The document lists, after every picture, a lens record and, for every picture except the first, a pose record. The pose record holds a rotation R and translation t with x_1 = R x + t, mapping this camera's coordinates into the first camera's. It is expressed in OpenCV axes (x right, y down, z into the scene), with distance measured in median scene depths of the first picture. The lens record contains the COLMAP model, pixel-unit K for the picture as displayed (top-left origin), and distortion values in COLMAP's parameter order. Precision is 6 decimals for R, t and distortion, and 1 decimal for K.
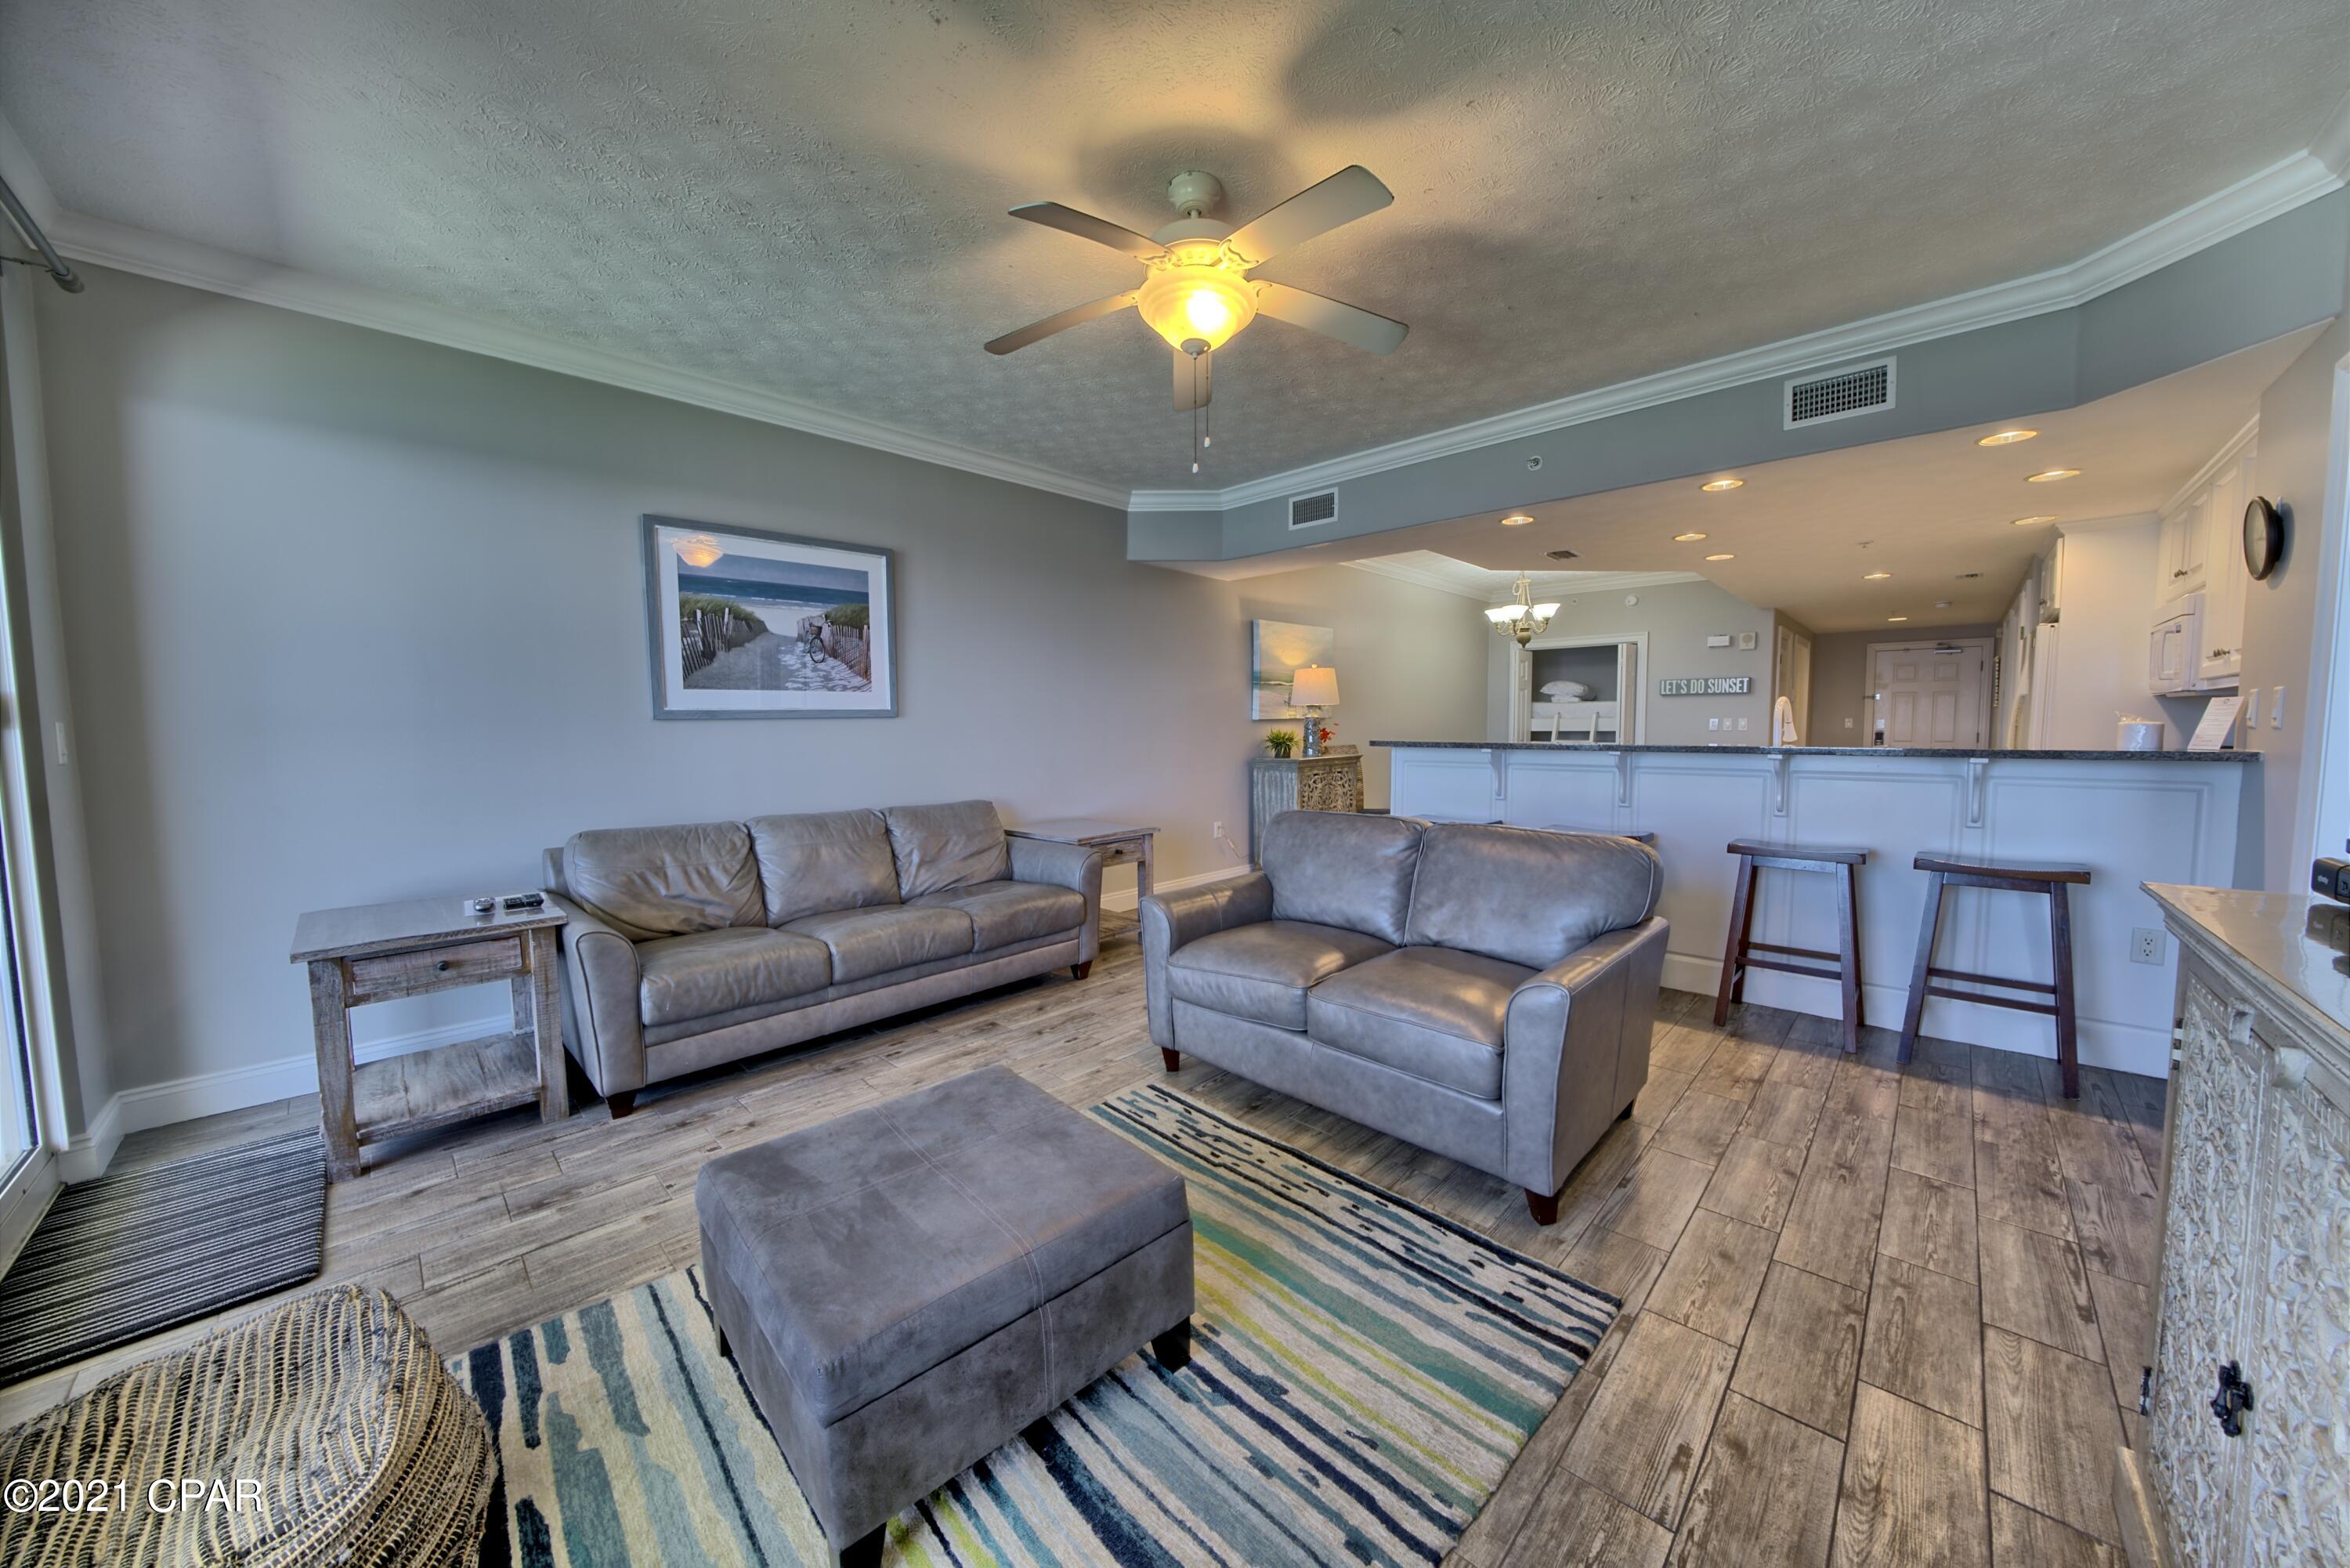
lens RADIAL K [[811.3, 0, 1170.4], [0, 811.3, 783.0], [0, 0, 1]] dist [-0.026653, 0.003302]
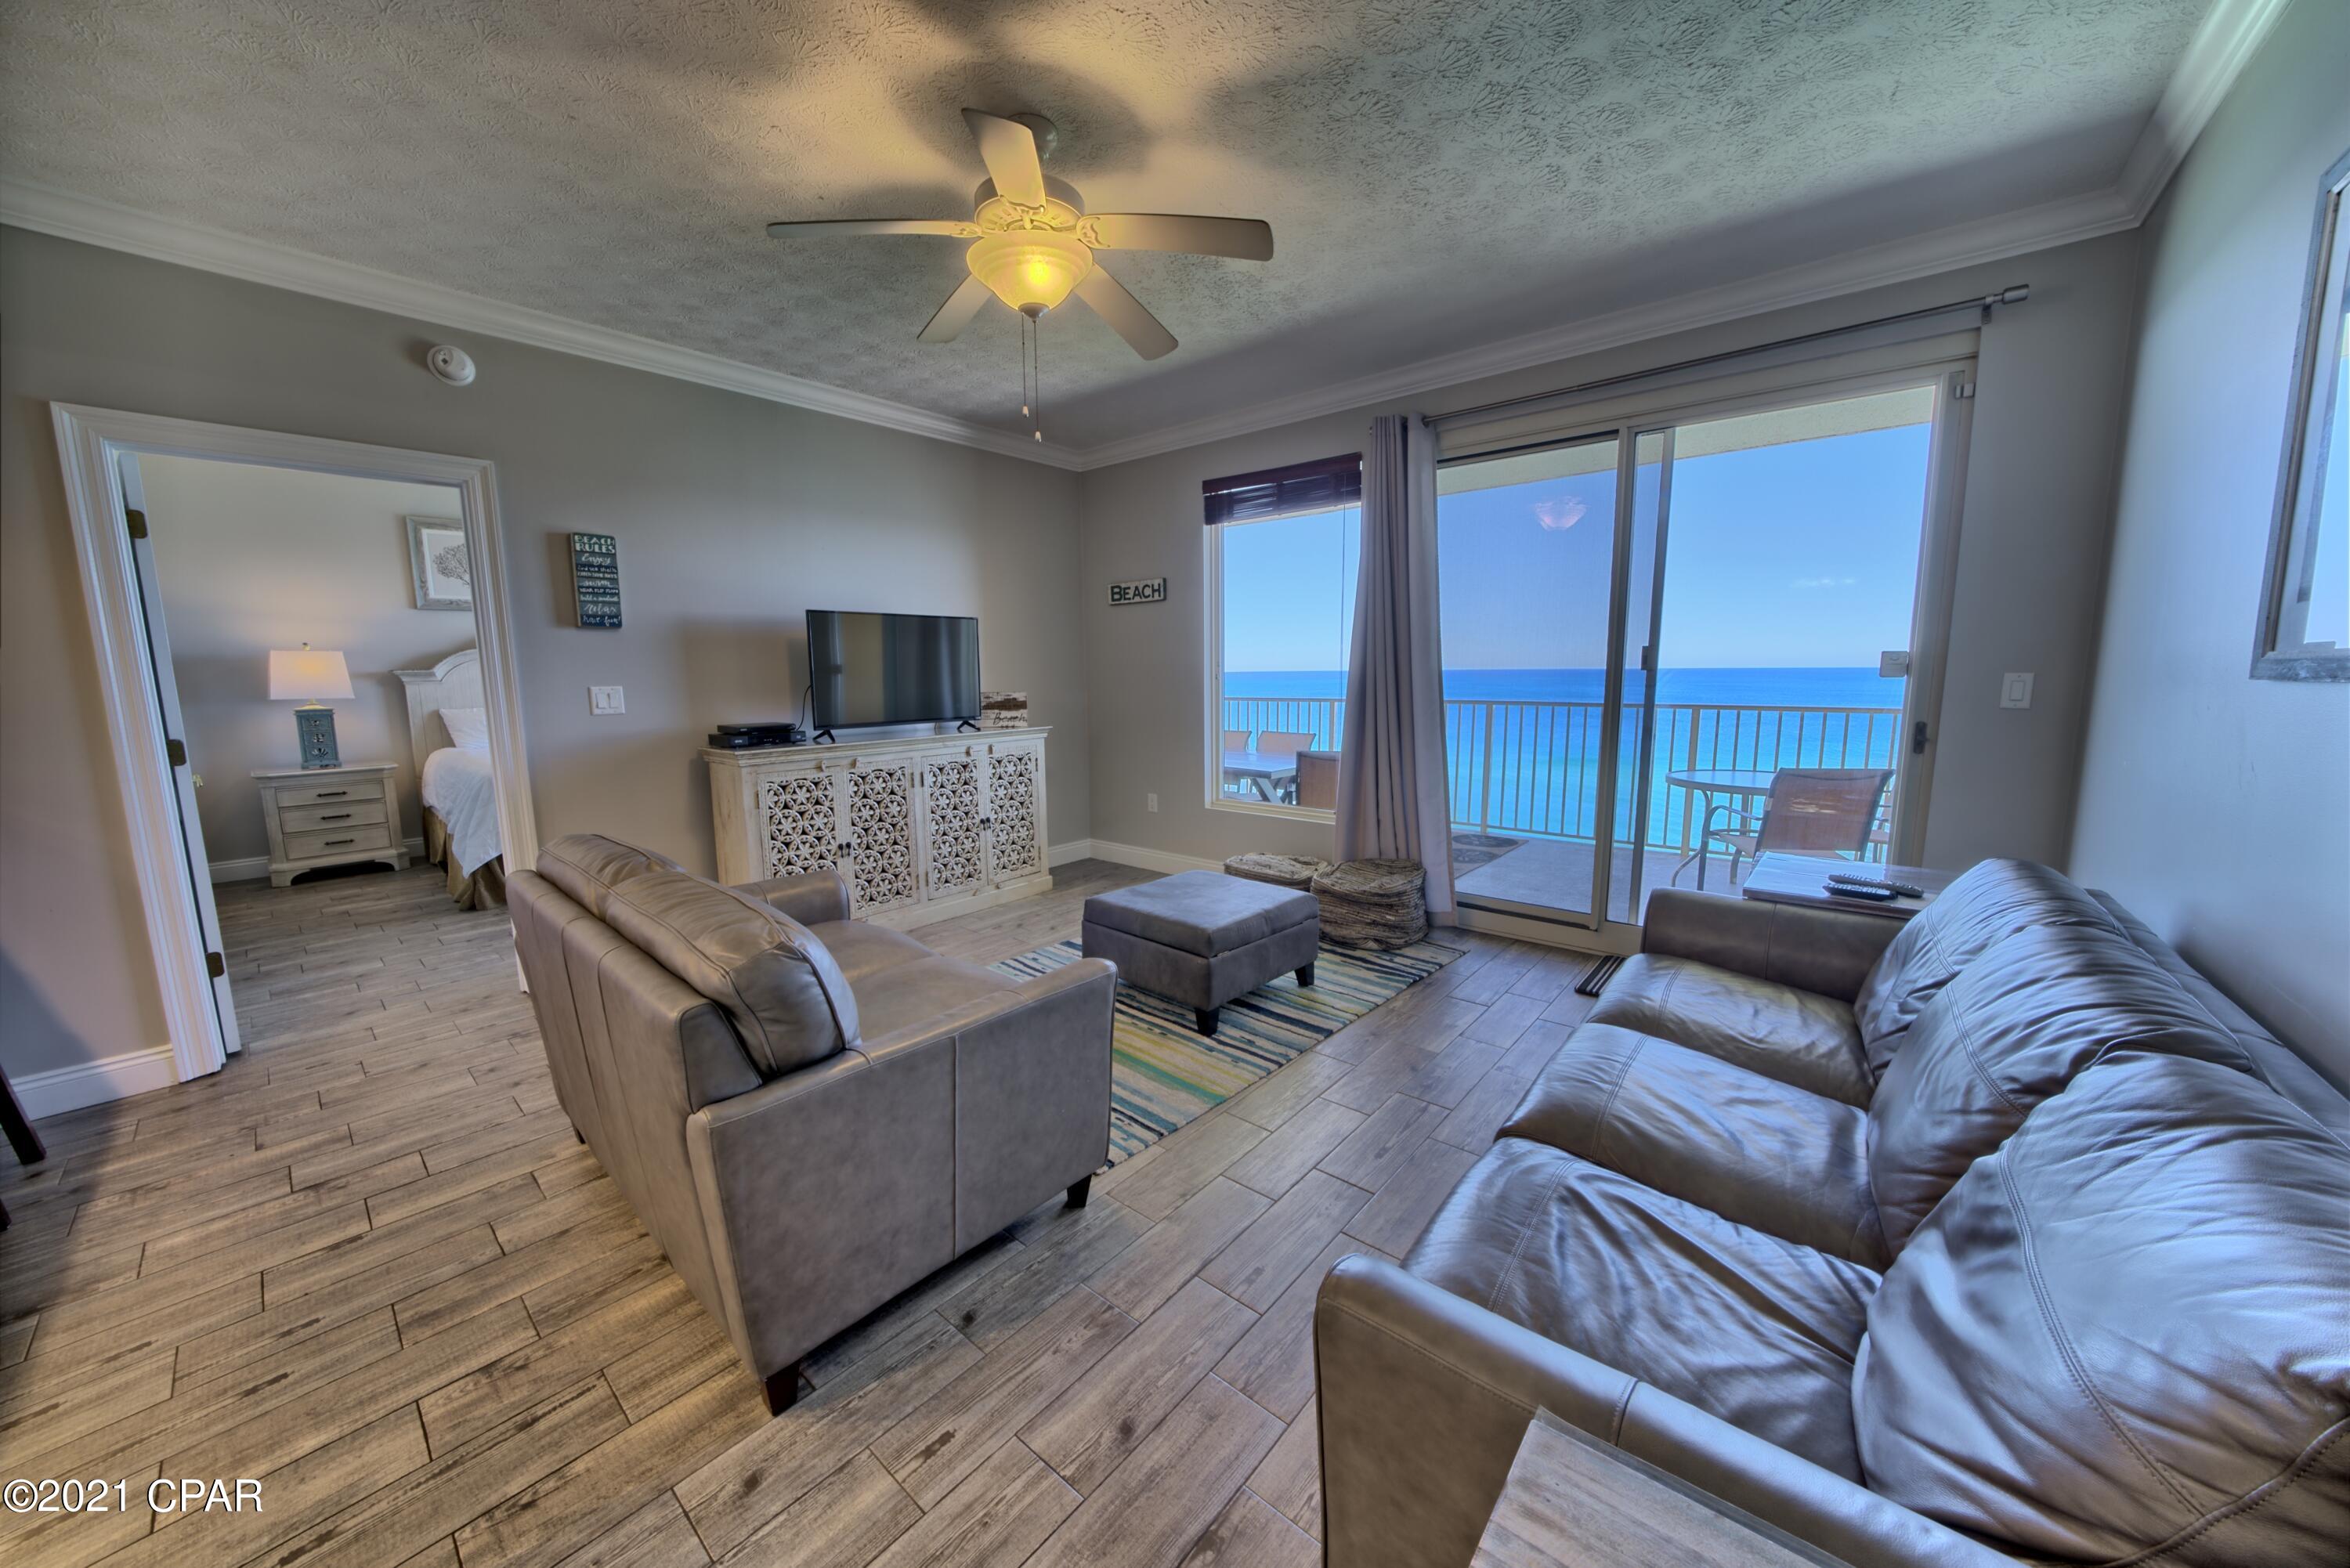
lens RADIAL K [[809.8, 0, 1169.9], [0, 809.8, 783.9], [0, 0, 1]] dist [-0.025790, 0.002397]
pose [[-0.997598, 0.028018, -0.063351, -0.035994], [0.013924, 0.976990, 0.212830, -0.122507], [0.067856, 0.211437, -0.975033, 1.377835]]
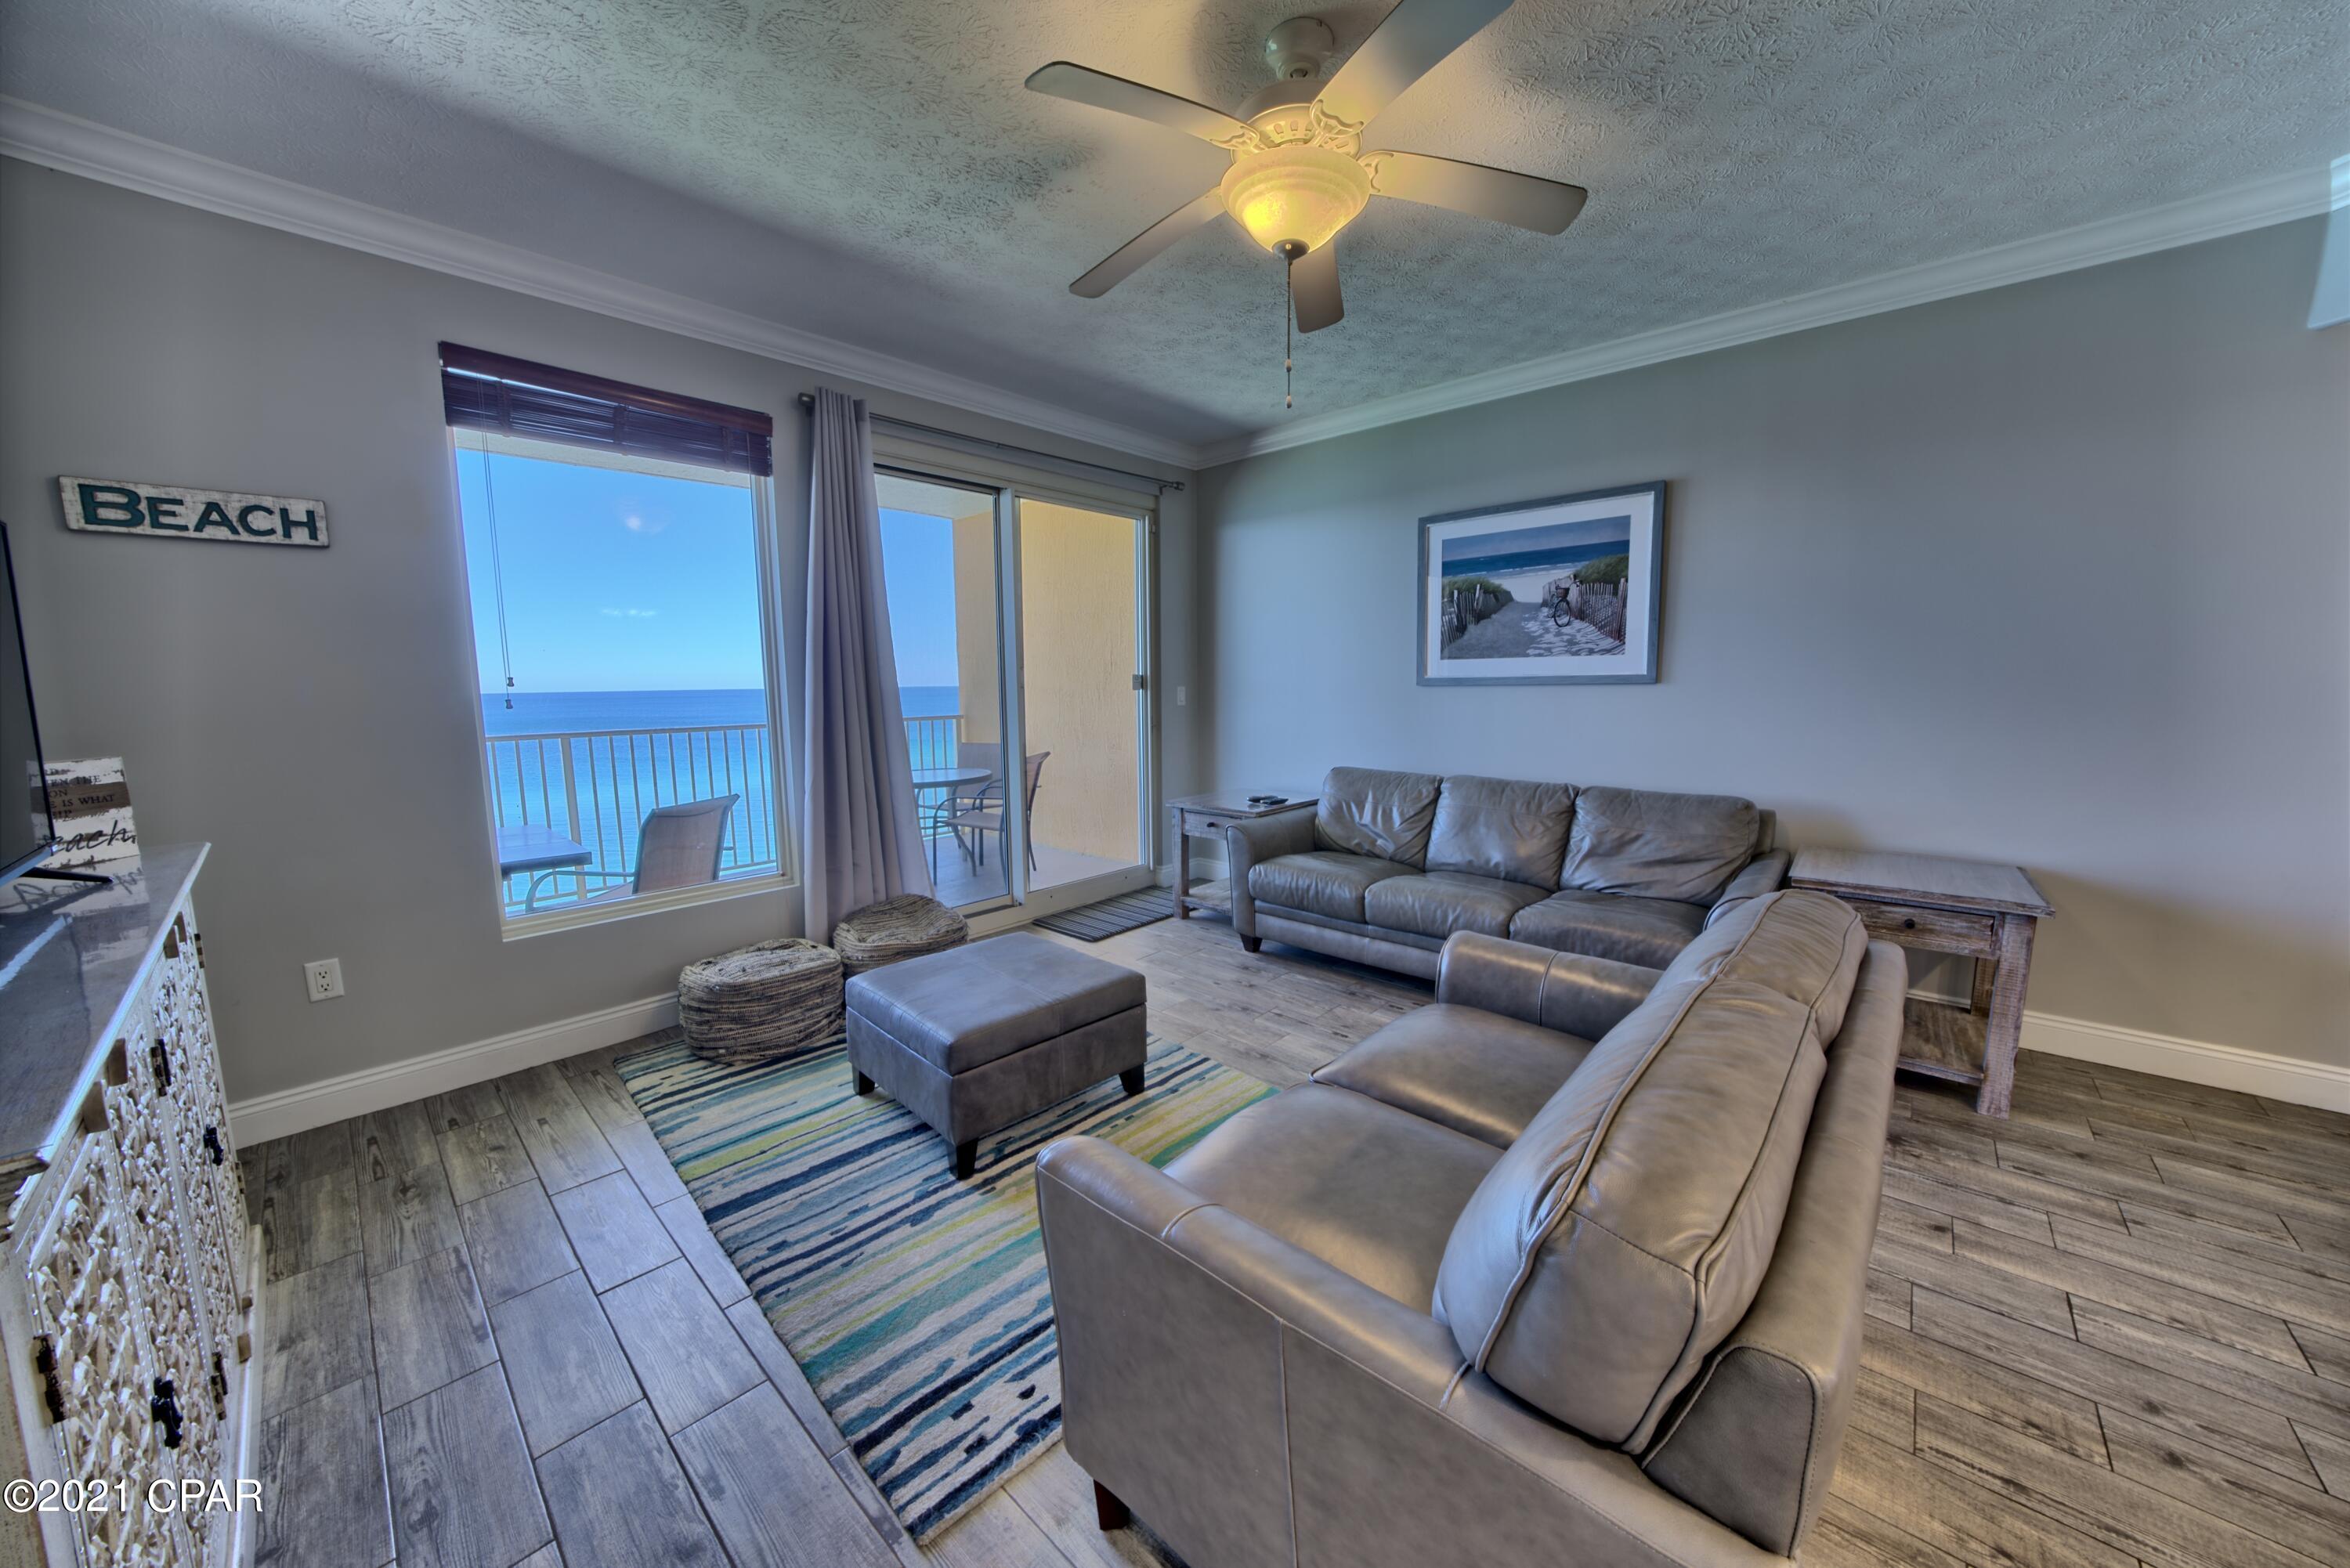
lens RADIAL K [[811.3, 0, 1170.4], [0, 811.3, 783.0], [0, 0, 1]] dist [-0.026653, 0.003302]
pose [[0.028499, 0.133129, -0.990689, 0.600091], [-0.062668, 0.989380, 0.131150, -0.070171], [0.997627, 0.058347, 0.036539, 0.583345]]
